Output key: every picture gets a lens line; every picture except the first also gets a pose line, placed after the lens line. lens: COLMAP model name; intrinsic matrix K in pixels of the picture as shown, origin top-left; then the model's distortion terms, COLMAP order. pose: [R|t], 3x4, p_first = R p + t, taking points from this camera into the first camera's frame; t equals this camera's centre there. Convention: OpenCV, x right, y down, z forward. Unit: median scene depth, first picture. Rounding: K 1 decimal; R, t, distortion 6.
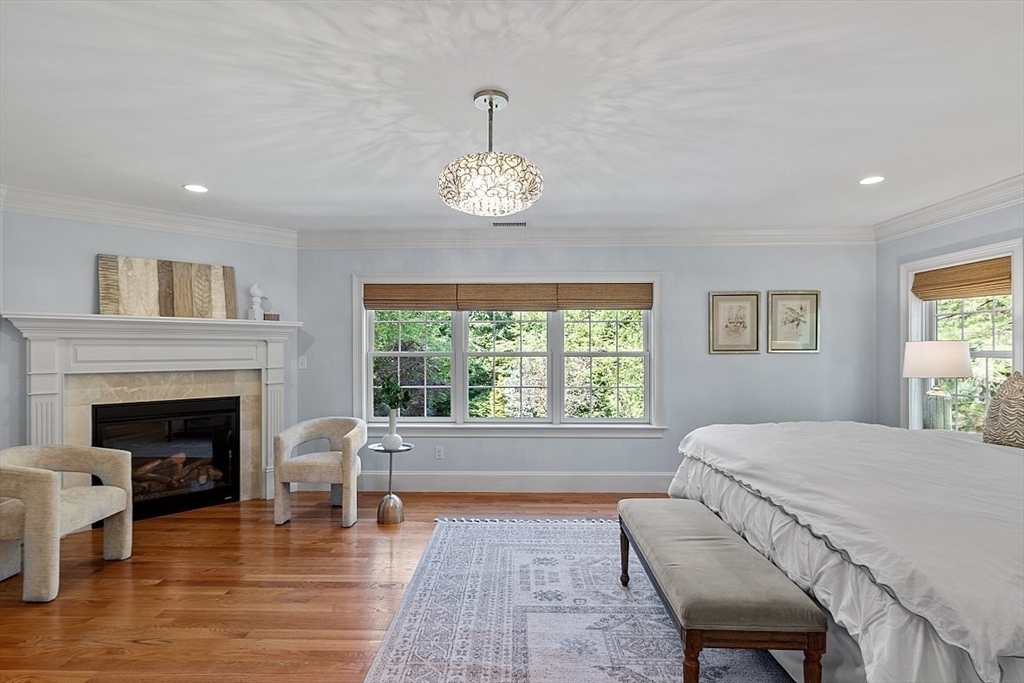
lens RADIAL K [[508.4, 0, 505.8], [0, 508.4, 347.5], [0, 0, 1]] dist [0.000288, 0.000140]
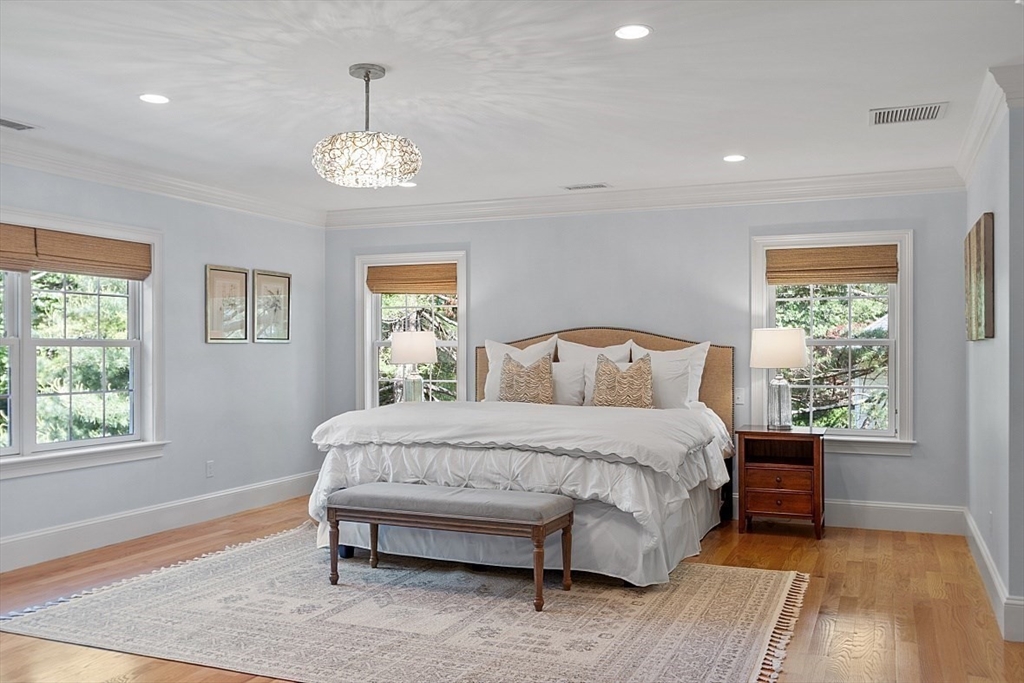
lens RADIAL K [[904.9, 0, 512.0], [0, 904.9, 341.5], [0, 0, 1]] dist [0.006319, 0.000761]
pose [[0.357527, 0.009488, 0.933854, -0.850066], [-0.004363, 0.999954, -0.008490, 0.023230], [-0.933892, -0.001039, 0.357553, 0.068904]]
